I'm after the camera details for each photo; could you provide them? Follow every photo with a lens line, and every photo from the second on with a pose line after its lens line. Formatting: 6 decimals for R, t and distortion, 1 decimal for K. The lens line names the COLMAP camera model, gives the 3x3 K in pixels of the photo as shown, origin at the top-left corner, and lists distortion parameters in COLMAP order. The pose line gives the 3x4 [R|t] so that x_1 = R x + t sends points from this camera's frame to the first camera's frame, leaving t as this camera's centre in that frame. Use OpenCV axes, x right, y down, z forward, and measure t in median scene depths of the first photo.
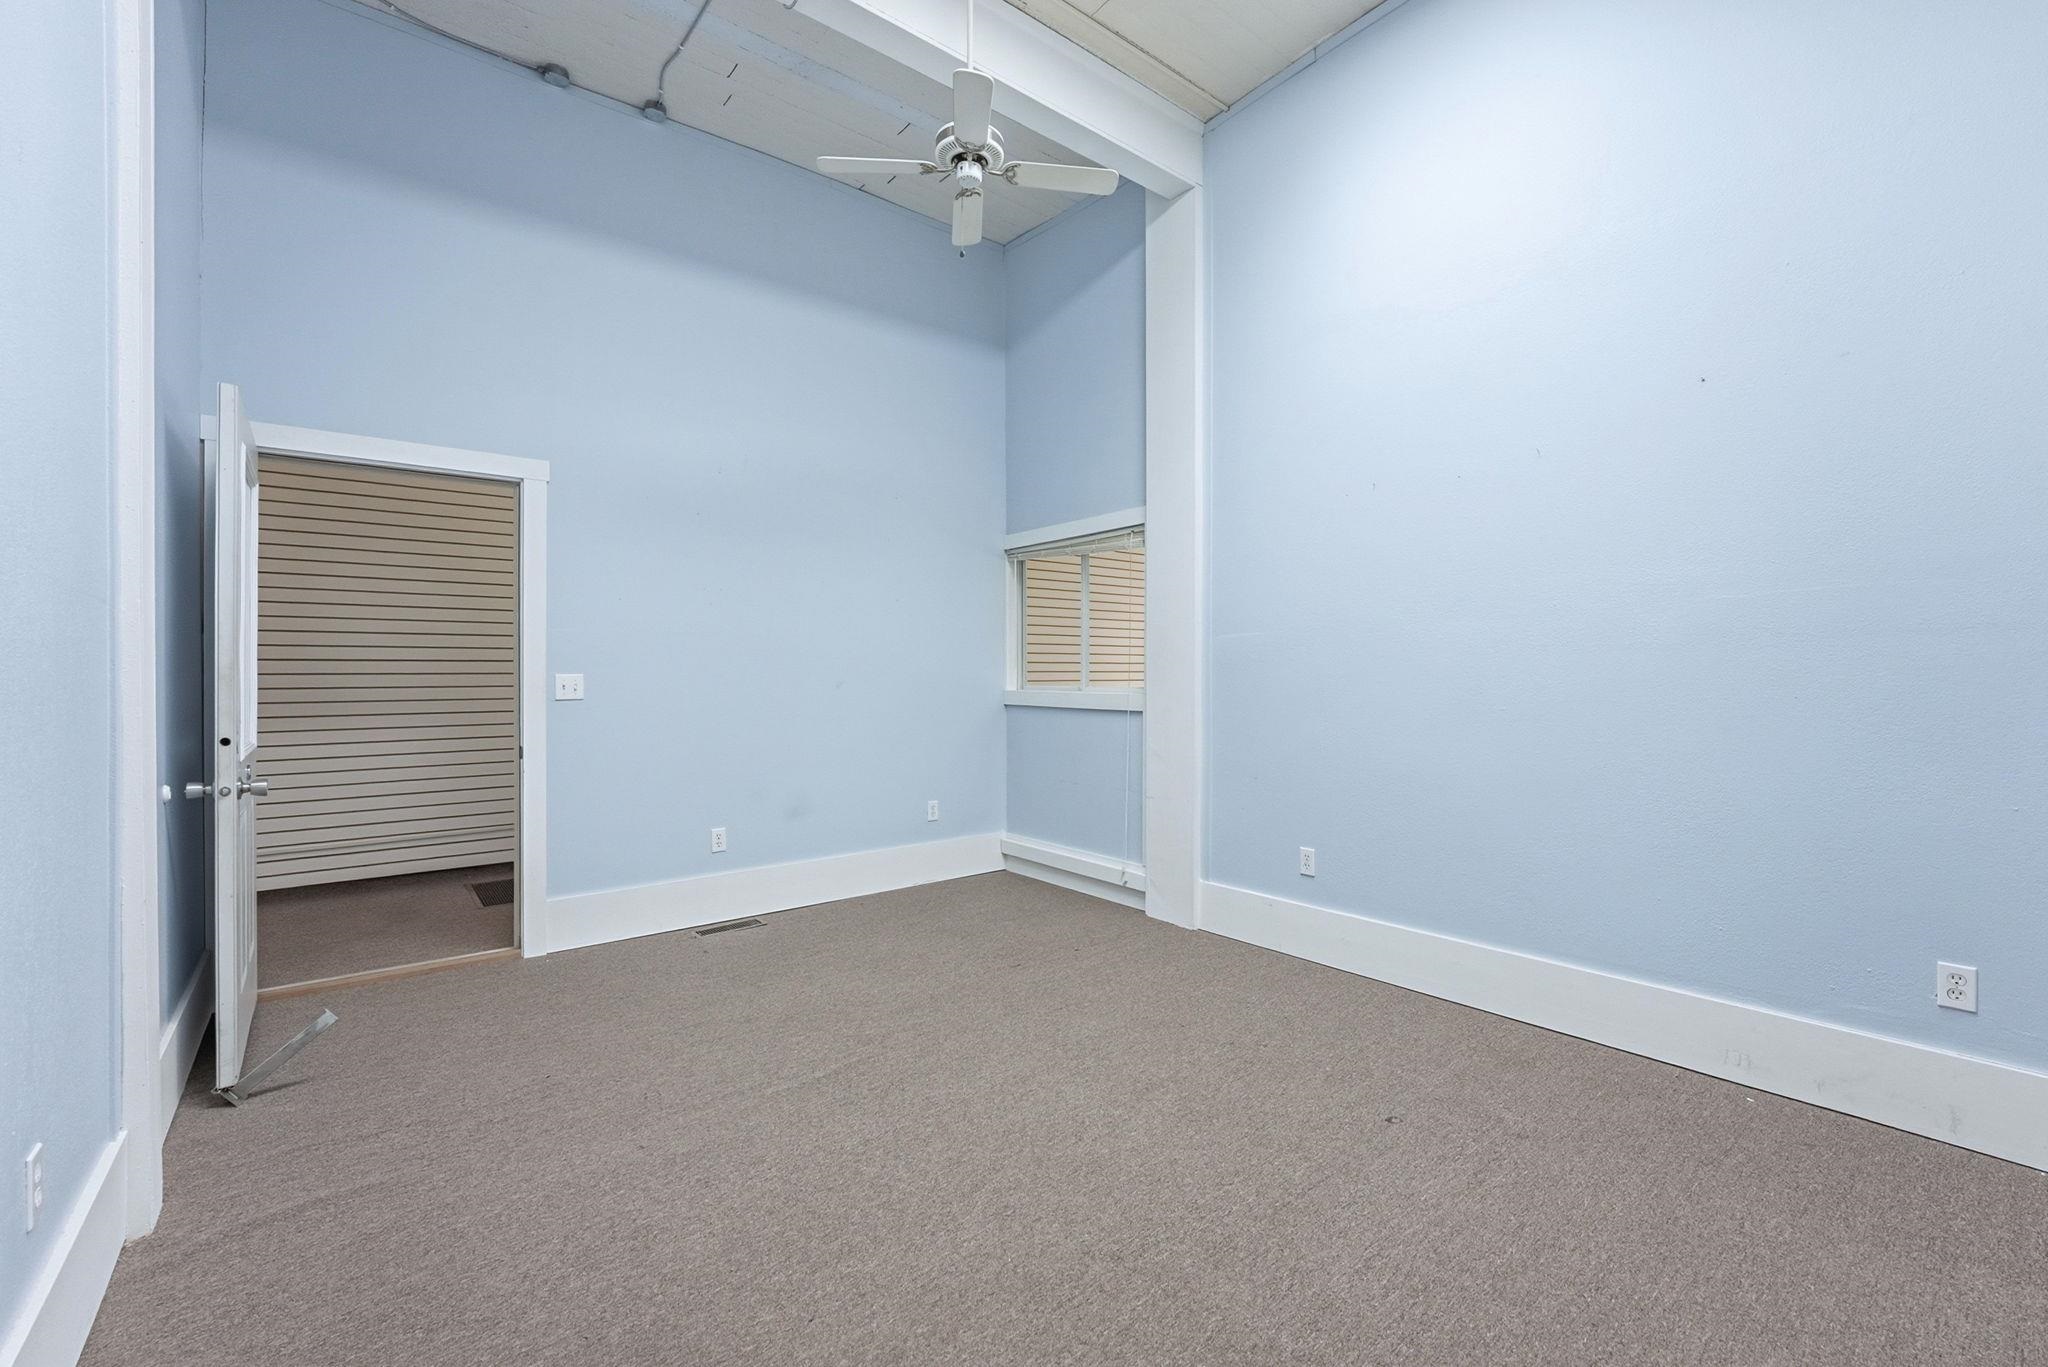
lens RADIAL K [[834.2, 0, 1068.0], [0, 834.2, 676.8], [0, 0, 1]] dist [-0.003356, 0.000096]
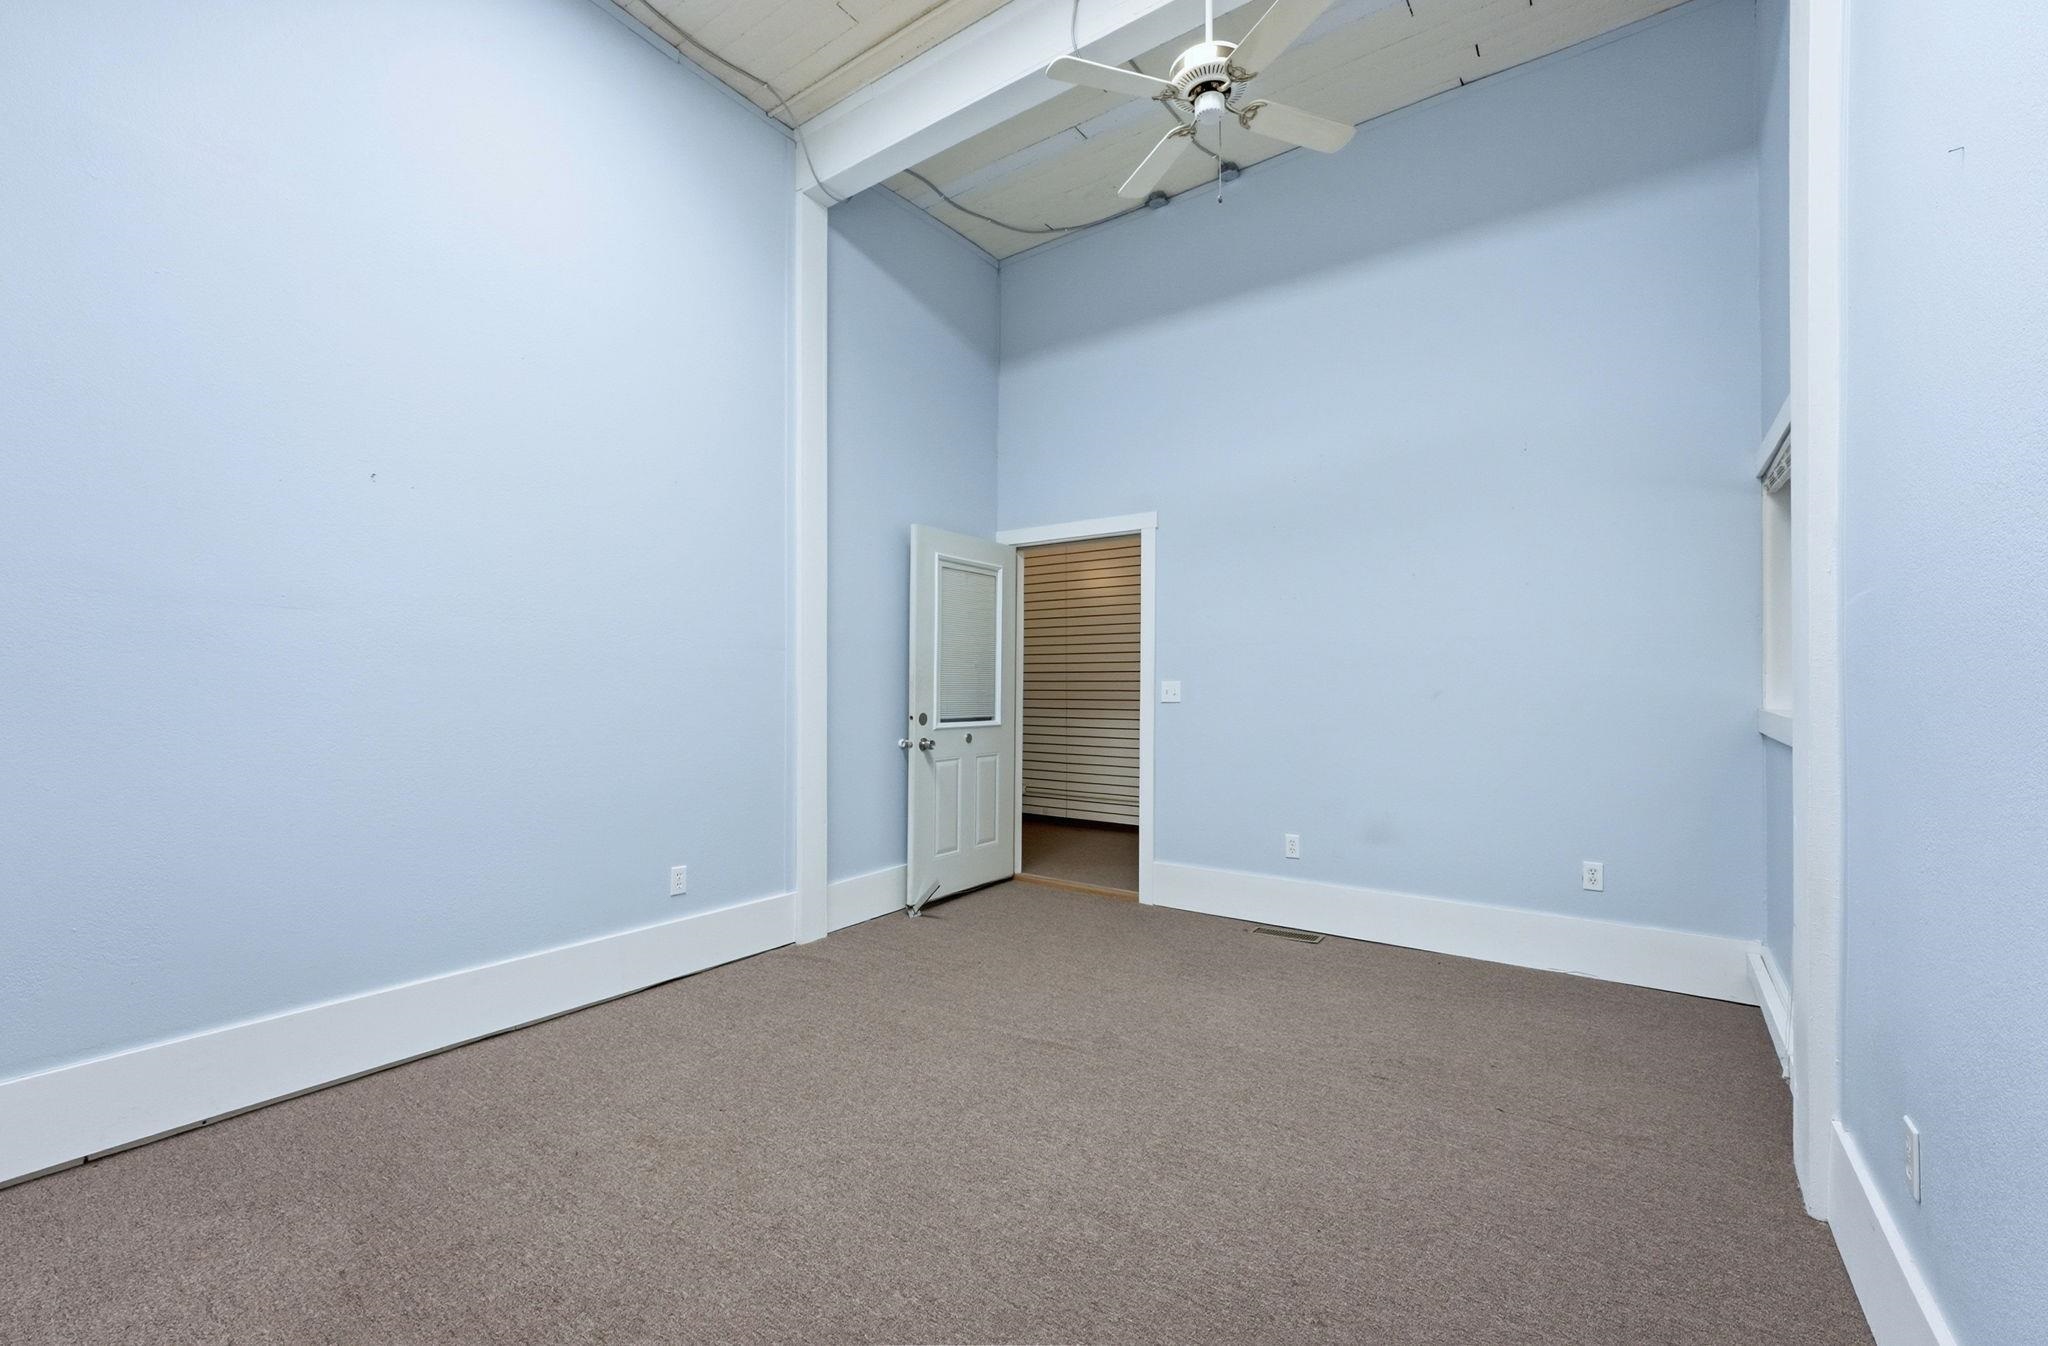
lens RADIAL K [[849.1, 0, 1014.9], [0, 849.1, 680.2], [0, 0, 1]] dist [-0.003607, -0.000415]
pose [[0.258935, 0.003347, -0.965889, 0.550465], [-0.003632, 0.999990, 0.002491, -0.007677], [0.965888, 0.002863, 0.258945, 0.462920]]
